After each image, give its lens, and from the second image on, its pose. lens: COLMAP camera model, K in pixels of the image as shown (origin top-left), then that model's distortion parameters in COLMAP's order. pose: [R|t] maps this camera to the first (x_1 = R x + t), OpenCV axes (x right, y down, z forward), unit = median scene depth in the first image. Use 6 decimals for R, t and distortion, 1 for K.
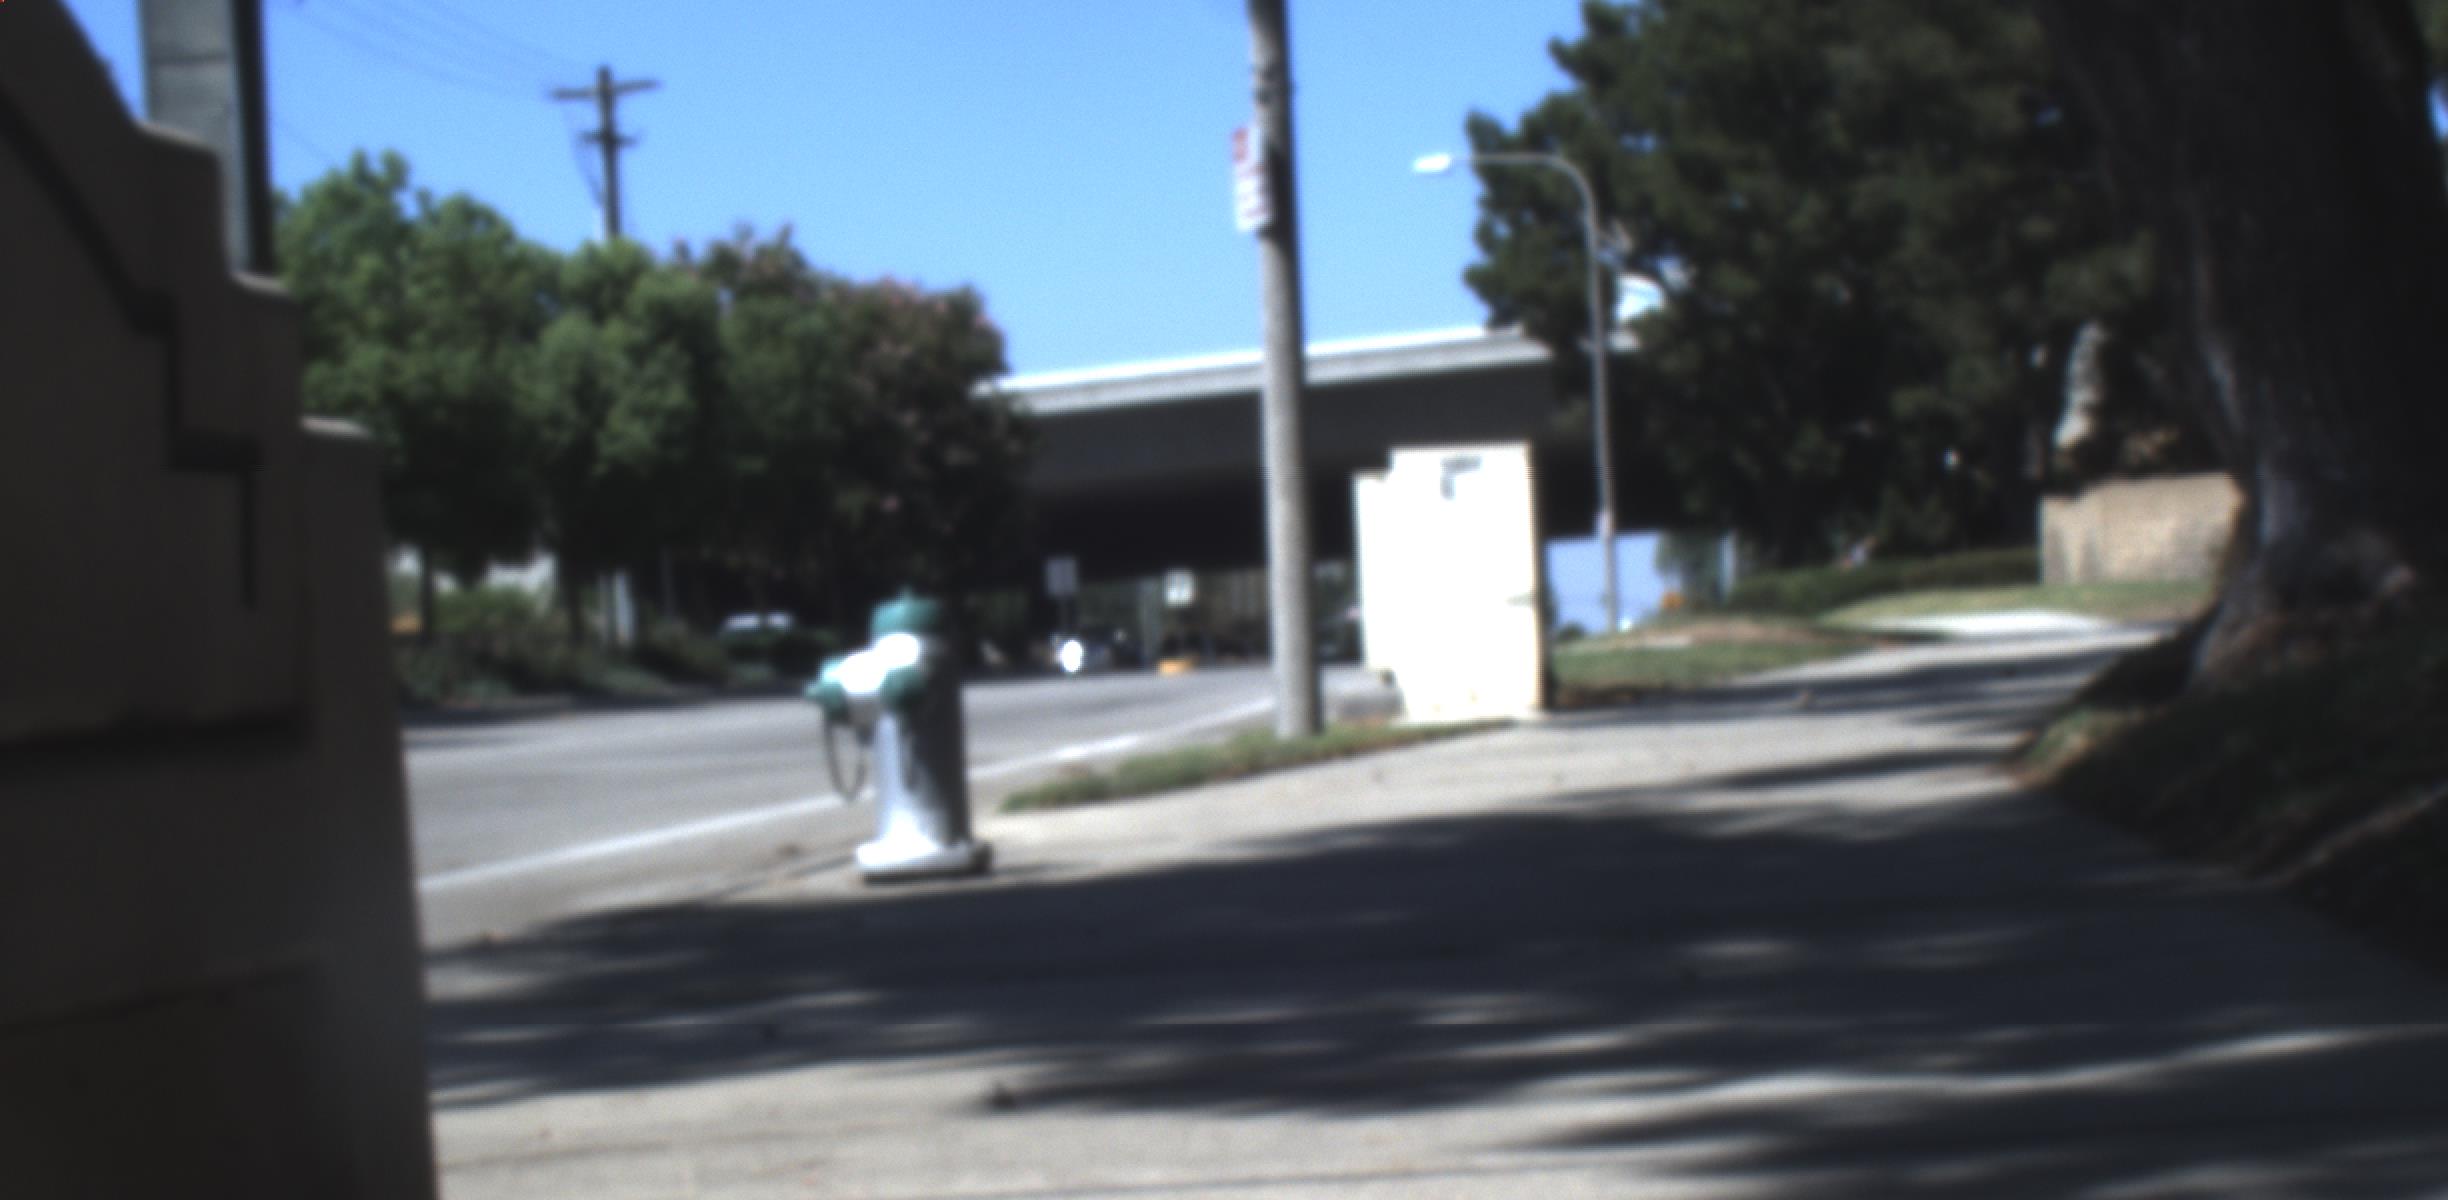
lens RADIAL K [[4749.5, 0, 1220.1], [0, 4749.5, 650.3], [0, 0, 1]] dist [0.019932, 0.078539]
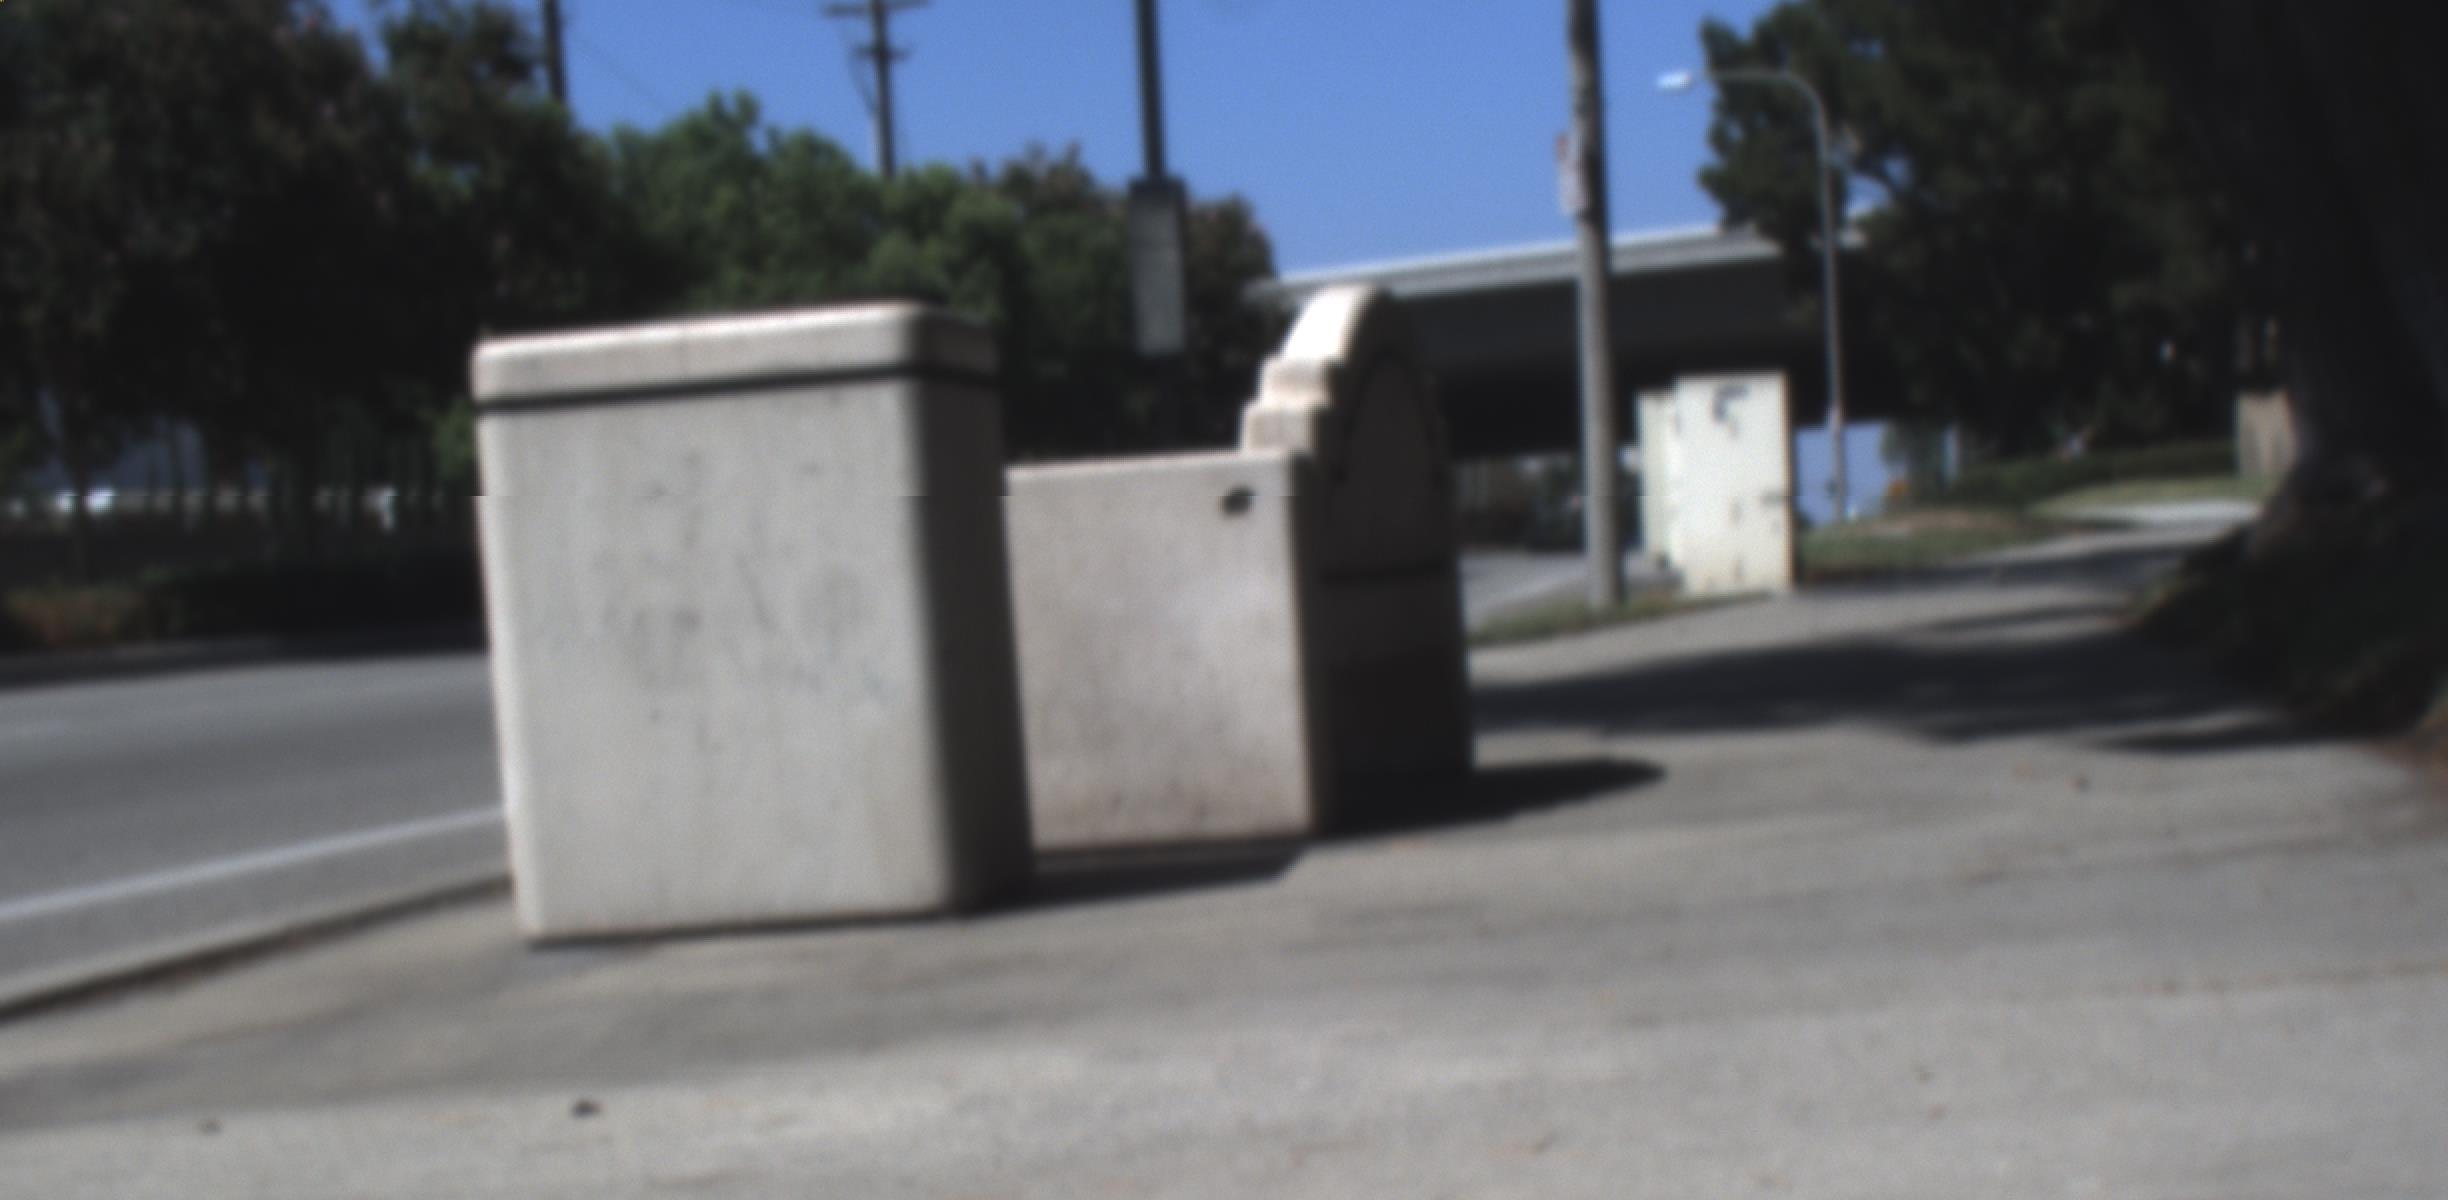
lens RADIAL K [[4776.1, 0, 1224.0], [0, 4776.1, 600.0], [0, 0, 1]] dist [0.015231, 0.033408]
pose [[0.998939, -0.004037, -0.045874, -0.007545], [0.004652, 0.999901, 0.013316, -0.000226], [0.045815, -0.013516, 0.998858, -0.082365]]
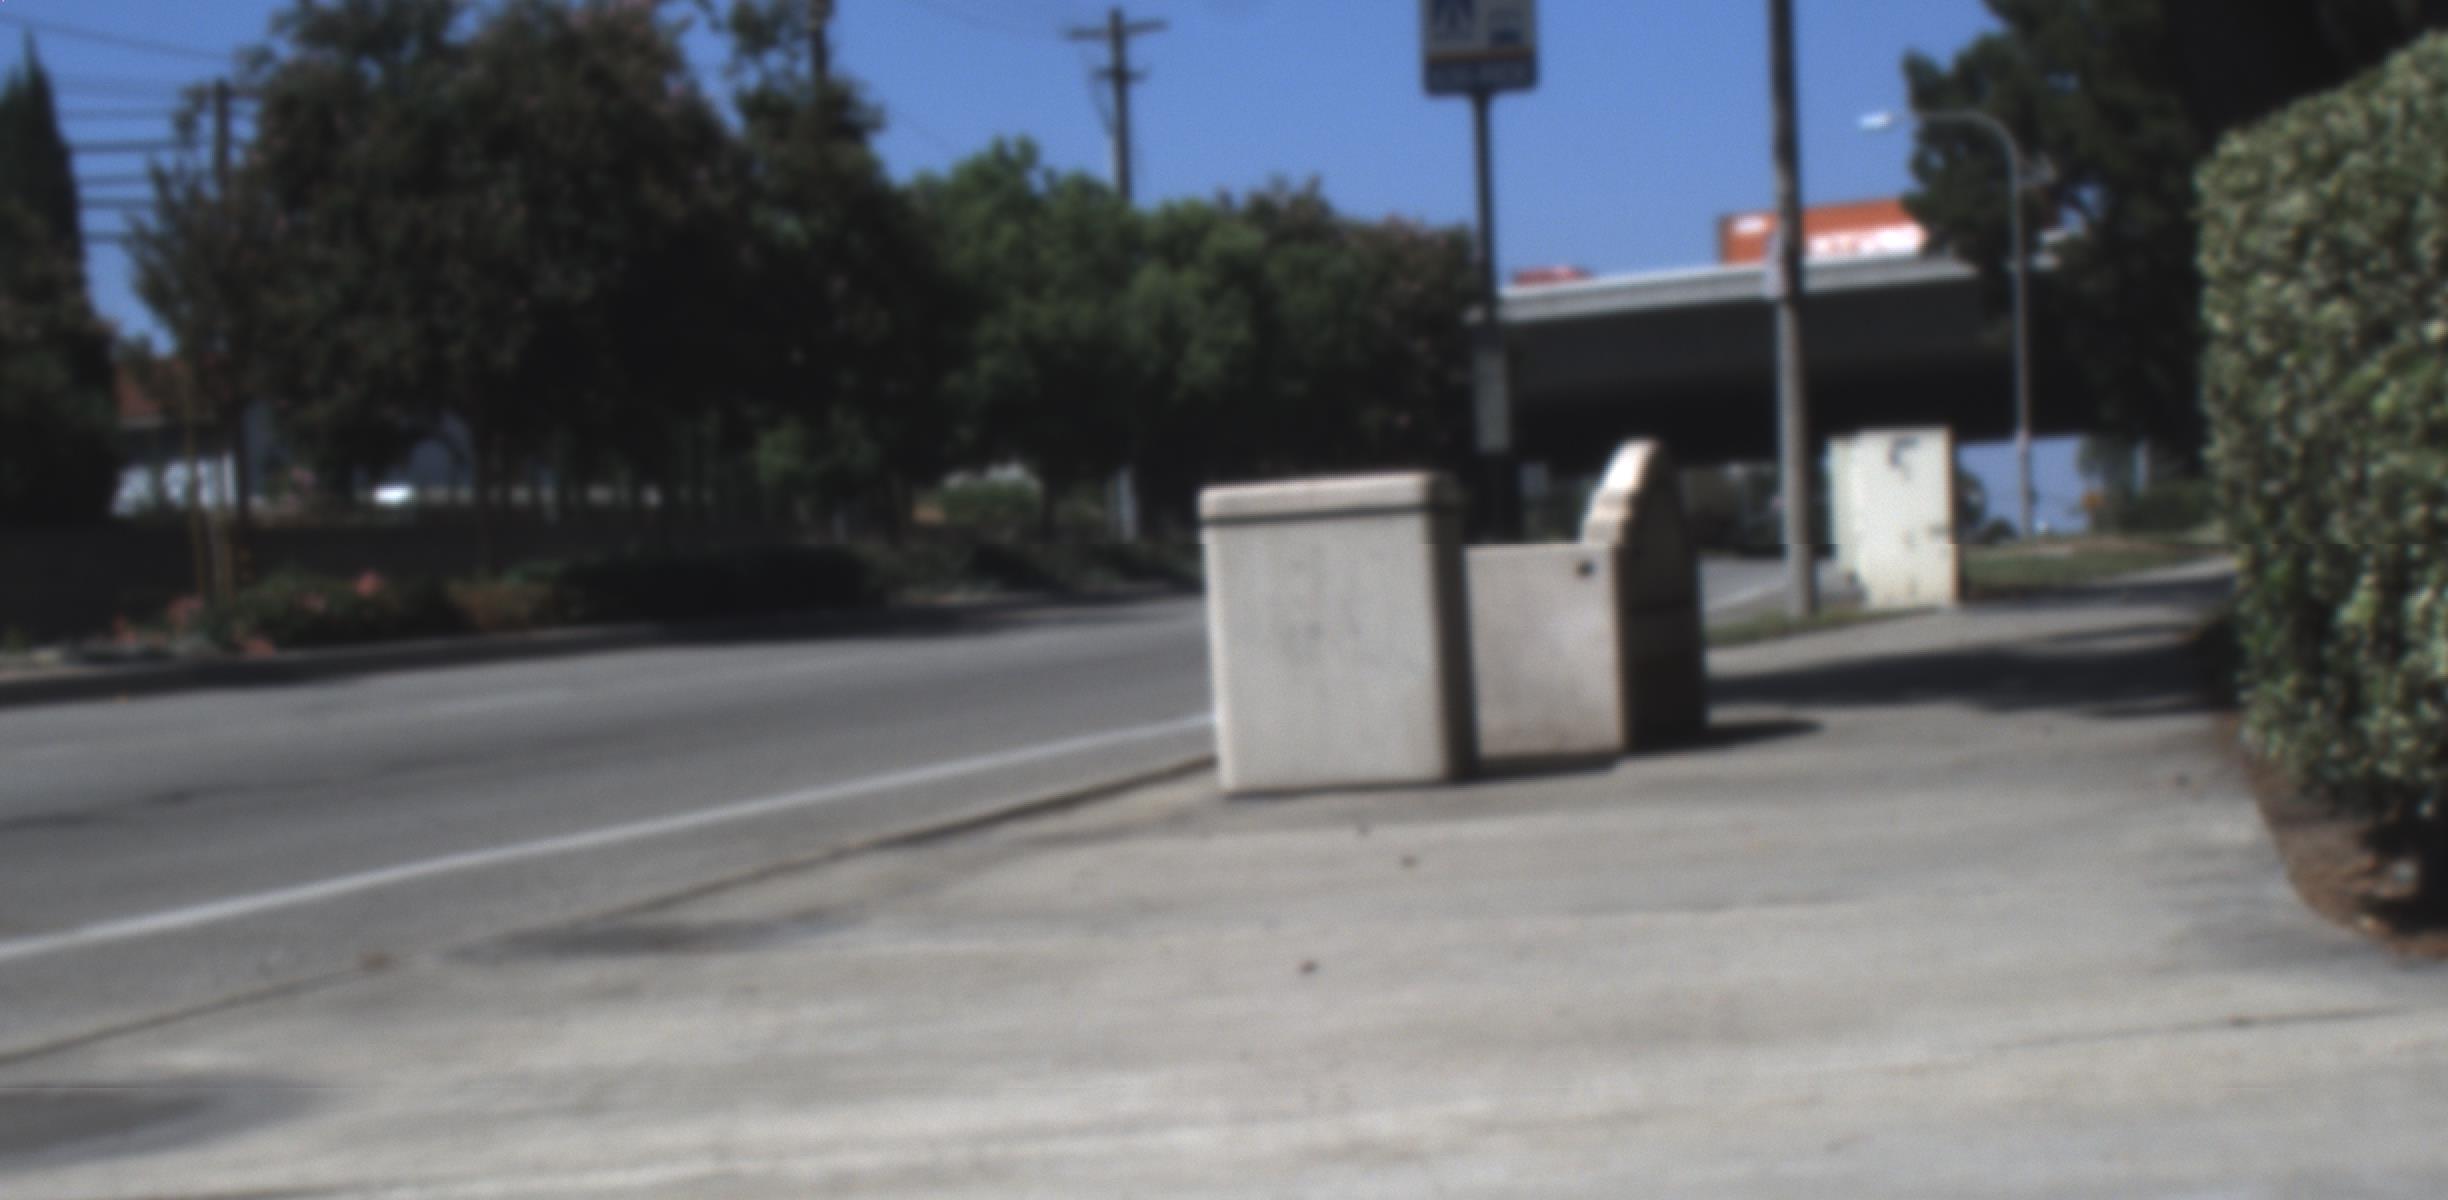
lens RADIAL K [[4824.1, 0, 1341.8], [0, 4824.1, 369.7], [0, 0, 1]] dist [0.189049, 0.106080]
pose [[0.997992, 0.004031, -0.063215, -0.009370], [-0.006194, 0.999401, -0.034058, -0.002178], [0.063040, 0.034381, 0.997419, -0.167354]]
